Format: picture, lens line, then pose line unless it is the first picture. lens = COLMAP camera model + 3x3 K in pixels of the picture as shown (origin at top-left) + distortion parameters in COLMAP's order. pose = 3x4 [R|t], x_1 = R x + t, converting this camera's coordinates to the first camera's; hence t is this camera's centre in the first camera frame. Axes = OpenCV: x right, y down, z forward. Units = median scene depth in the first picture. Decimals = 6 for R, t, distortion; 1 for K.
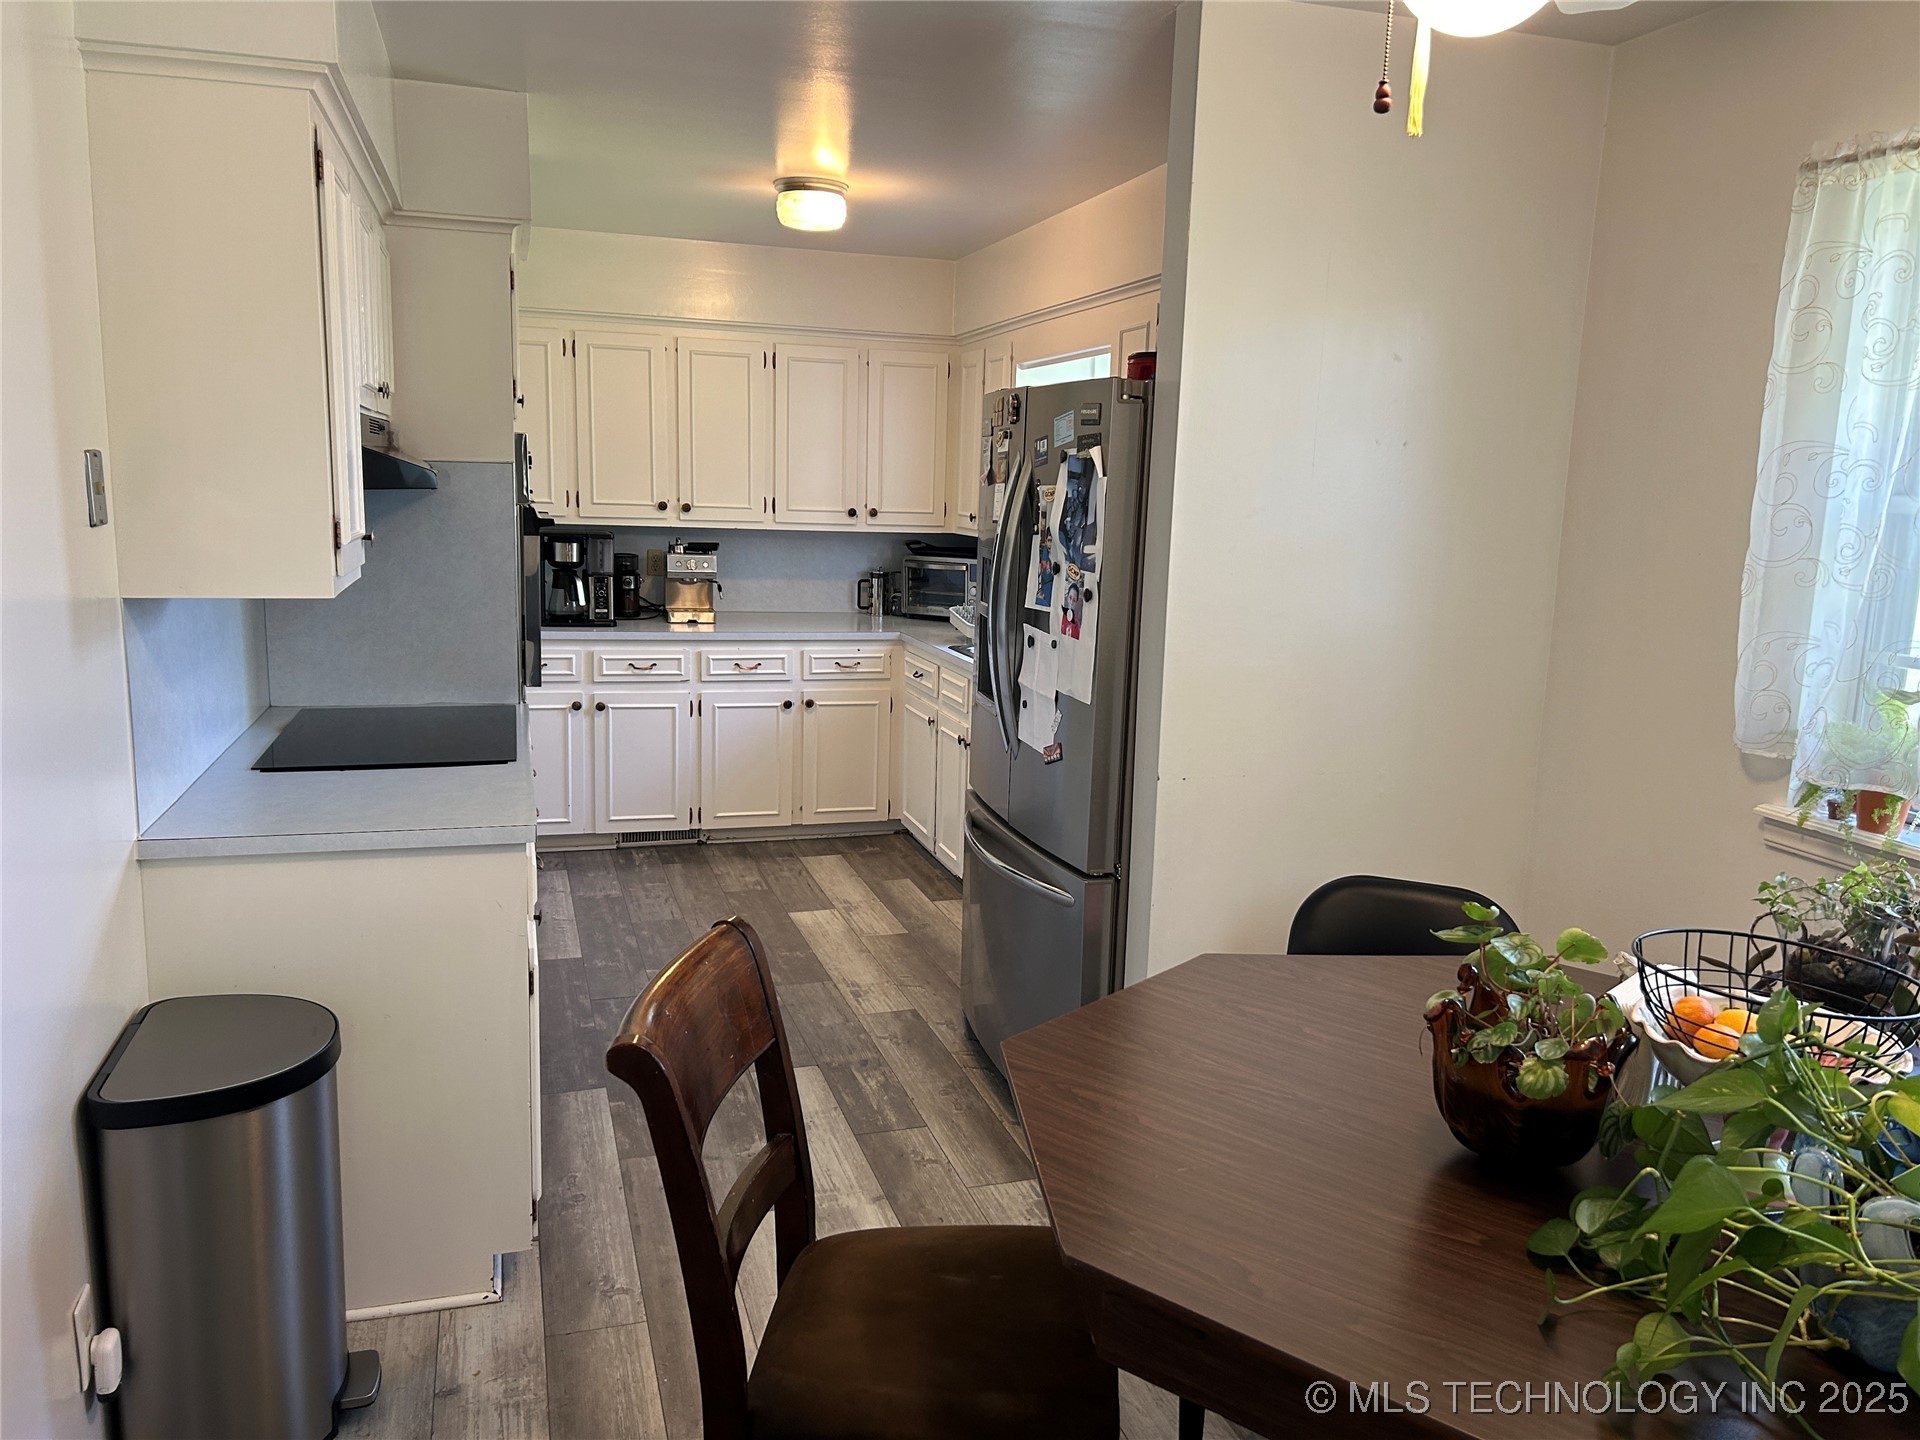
lens RADIAL K [[1454.7, 0, 961.1], [0, 1454.7, 721.6], [0, 0, 1]] dist [-0.010474, -0.005433]
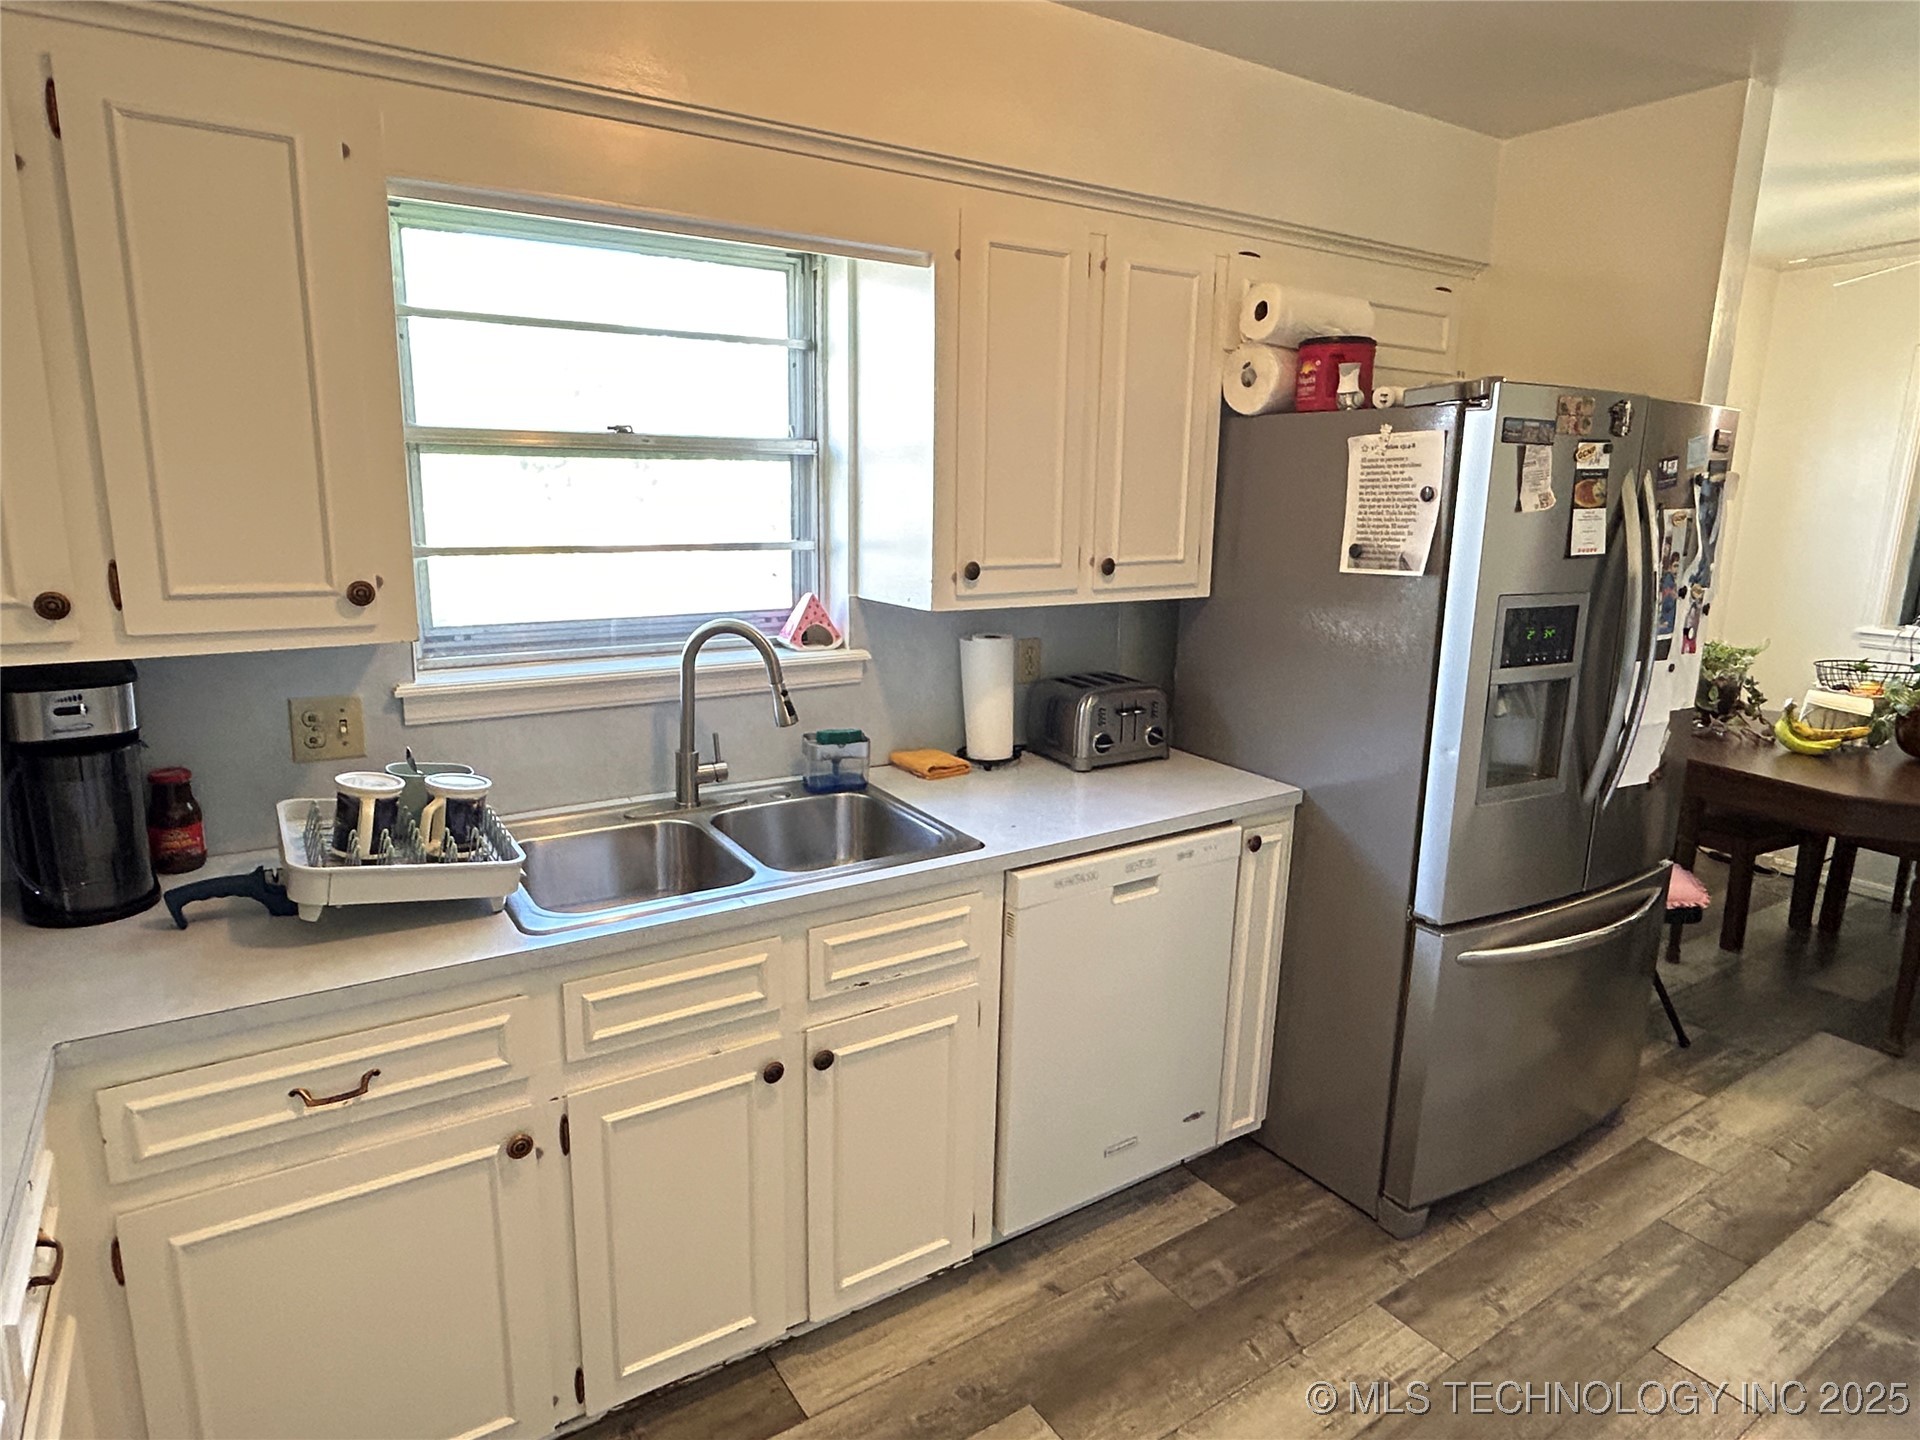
lens RADIAL K [[1121.3, 0, 961.4], [0, 1121.3, 716.6], [0, 0, 1]] dist [-0.015612, -0.000454]
pose [[-0.276167, -0.228619, 0.933523, -0.451971], [0.139058, 0.951572, 0.274177, -0.258213], [-0.950997, 0.205532, -0.231001, 1.421189]]
